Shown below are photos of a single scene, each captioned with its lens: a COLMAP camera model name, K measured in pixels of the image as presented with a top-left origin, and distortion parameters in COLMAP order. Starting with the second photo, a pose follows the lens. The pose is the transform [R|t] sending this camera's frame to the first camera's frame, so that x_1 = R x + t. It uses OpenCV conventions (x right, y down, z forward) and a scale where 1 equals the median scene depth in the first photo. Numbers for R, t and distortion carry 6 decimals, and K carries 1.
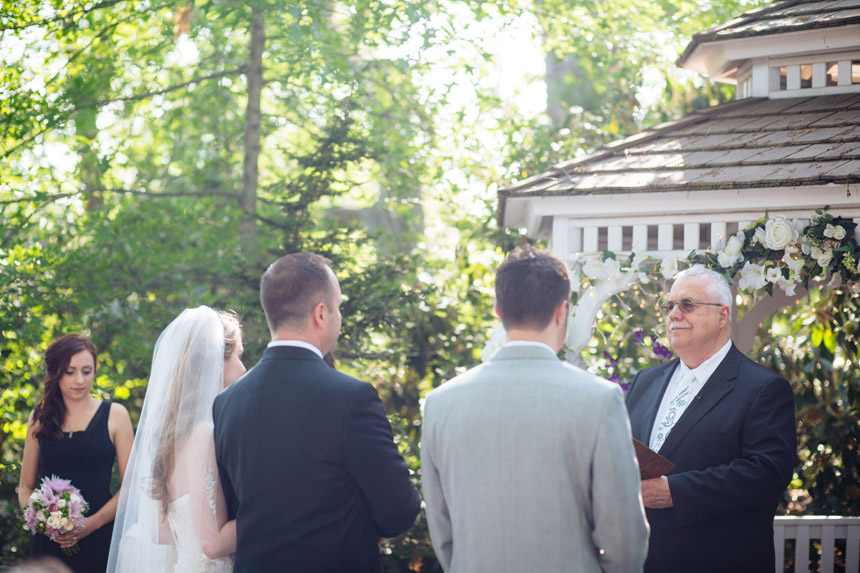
lens RADIAL K [[2009.2, 0, 430.0], [0, 2009.2, 286.5], [0, 0, 1]] dist [-0.095439, -0.402589]
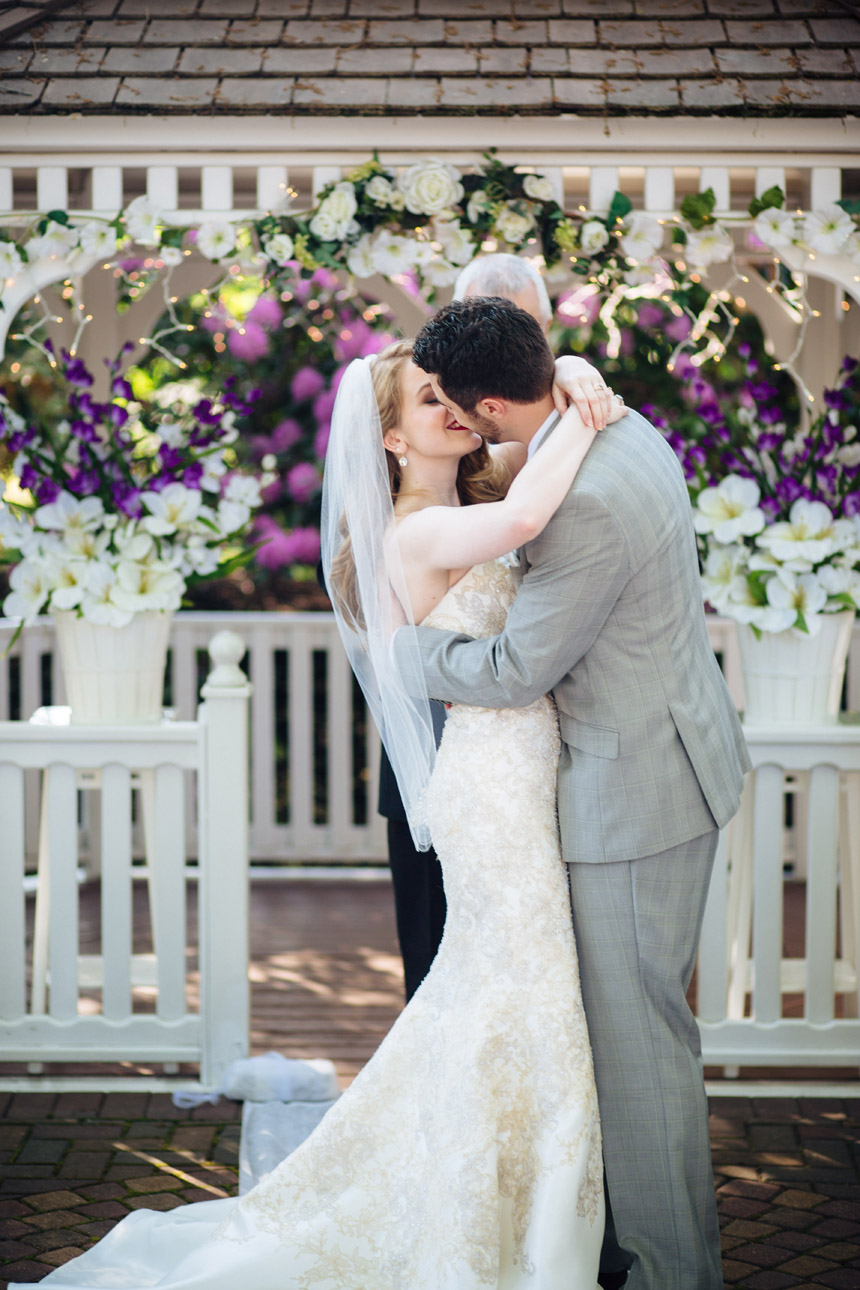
lens RADIAL K [[3013.7, 0, 430.0], [0, 3013.7, 645.0], [0, 0, 1]] dist [-0.095439, -0.402589]
pose [[0.698026, -0.092524, 0.710069, -0.511364], [-0.006173, 0.990803, 0.135174, -0.011566], [-0.716045, -0.098738, 0.691035, 0.315019]]
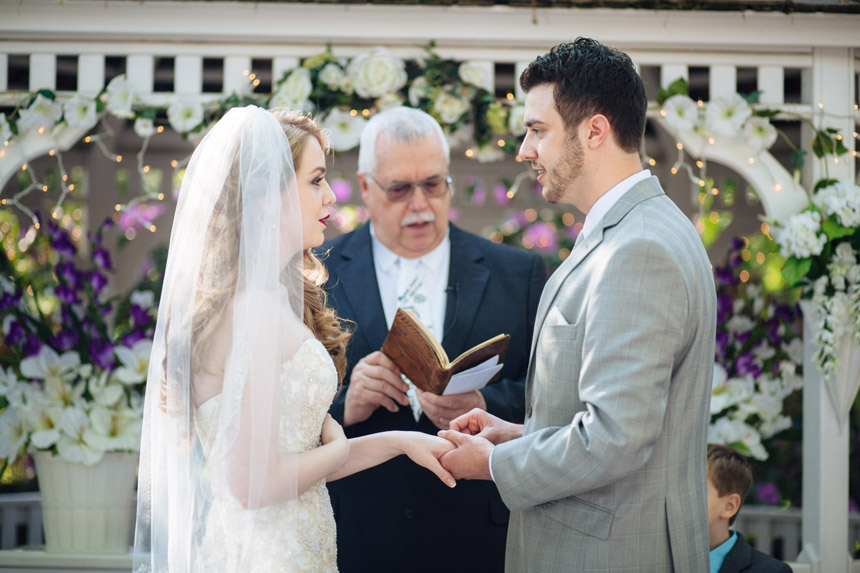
lens RADIAL K [[2056.7, 0, 439.0], [0, 2056.7, 289.6], [0, 0, 1]] dist [-0.090652, -0.089678]
pose [[0.669722, 0.021088, 0.742313, -0.352473], [-0.020877, 0.999736, -0.009565, 0.056963], [-0.742318, -0.009092, 0.669986, 0.475953]]
